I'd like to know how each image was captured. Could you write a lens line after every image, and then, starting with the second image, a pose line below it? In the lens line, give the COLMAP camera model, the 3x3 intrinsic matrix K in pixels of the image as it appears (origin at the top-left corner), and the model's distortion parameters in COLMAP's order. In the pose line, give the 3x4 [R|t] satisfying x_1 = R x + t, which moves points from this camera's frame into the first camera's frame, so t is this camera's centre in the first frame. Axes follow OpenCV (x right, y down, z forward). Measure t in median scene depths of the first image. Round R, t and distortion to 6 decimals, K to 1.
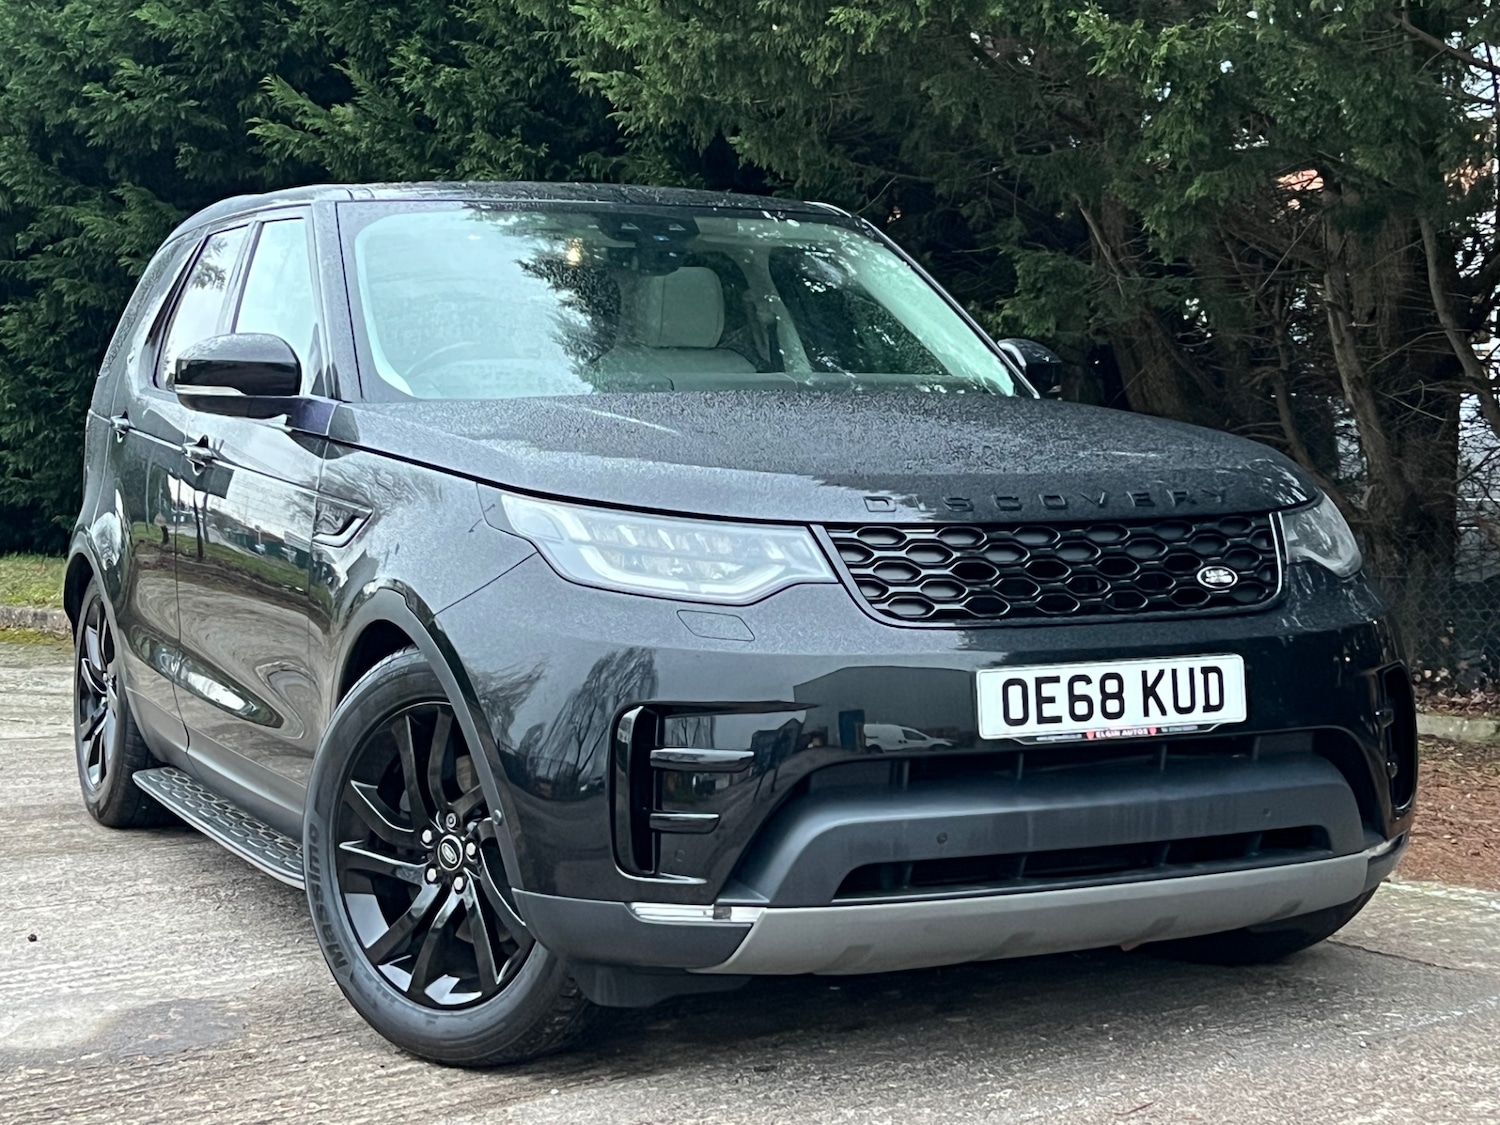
lens RADIAL K [[2750.8, 0, 795.2], [0, 2750.8, 564.2], [0, 0, 1]] dist [0.230000, -1.475985]
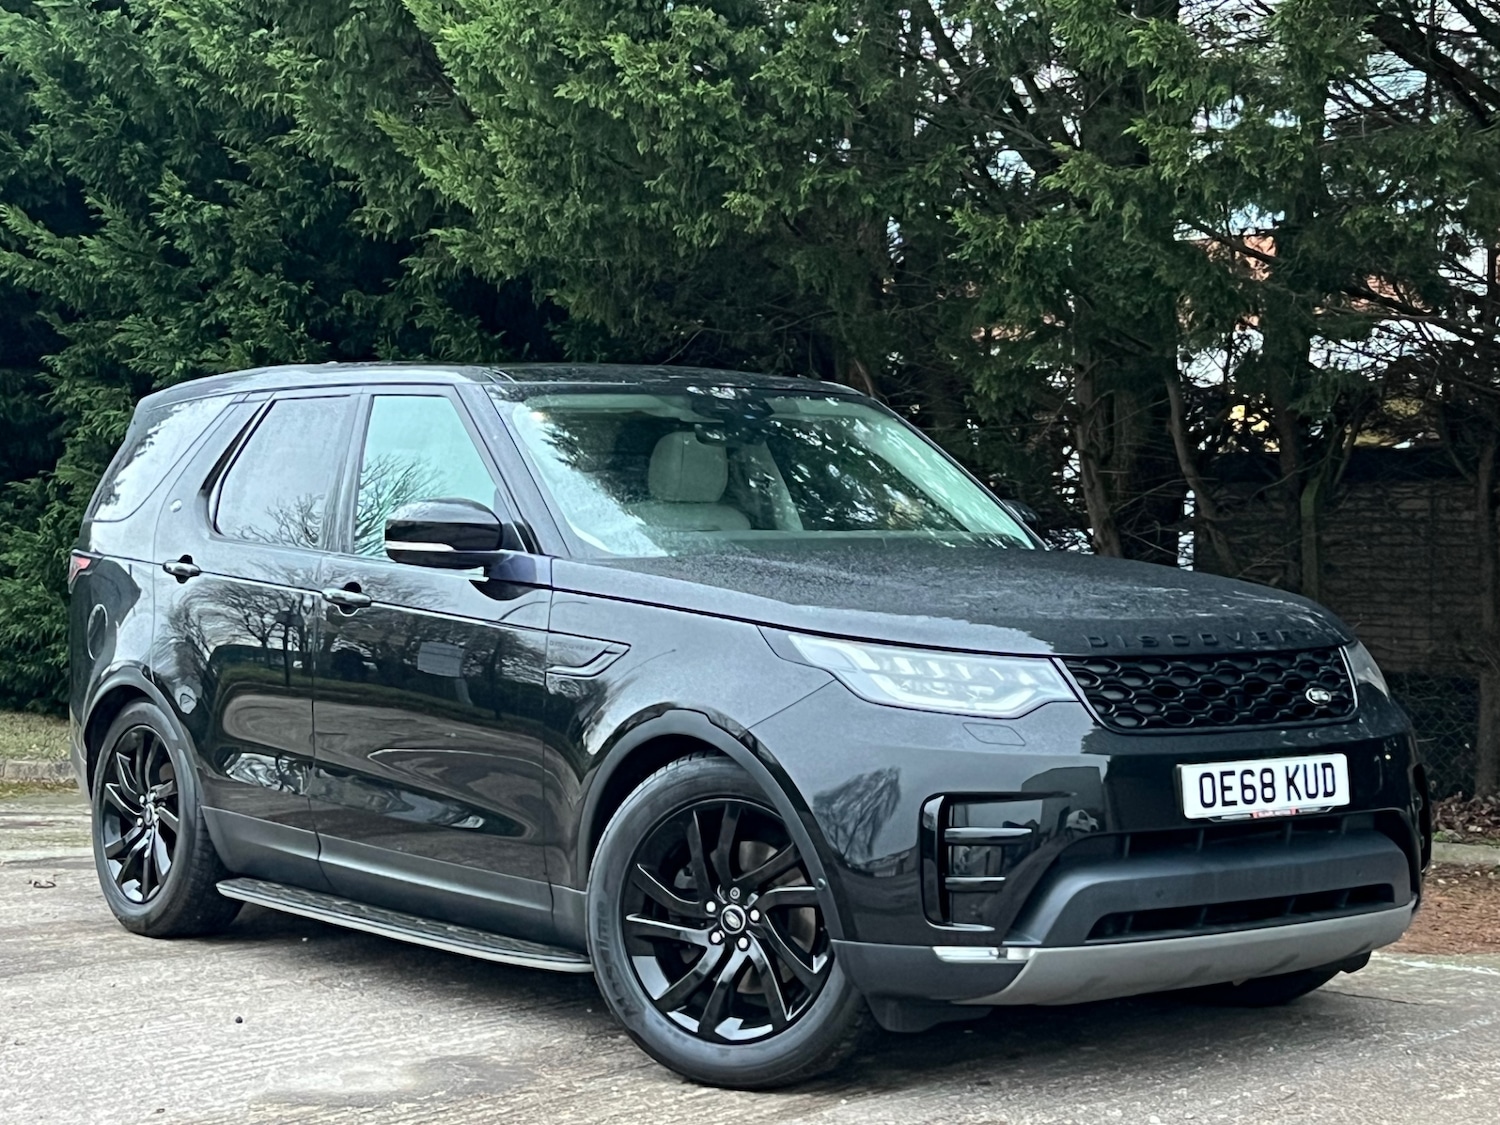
lens RADIAL K [[3099.5, 0, 859.7], [0, 3099.5, 446.8], [0, 0, 1]] dist [0.041126, 0.059995]
pose [[0.975165, 0.013314, 0.221081, -0.393739], [0.004583, 0.996765, -0.080245, 0.003784], [-0.221434, 0.079265, 0.971949, -0.412447]]
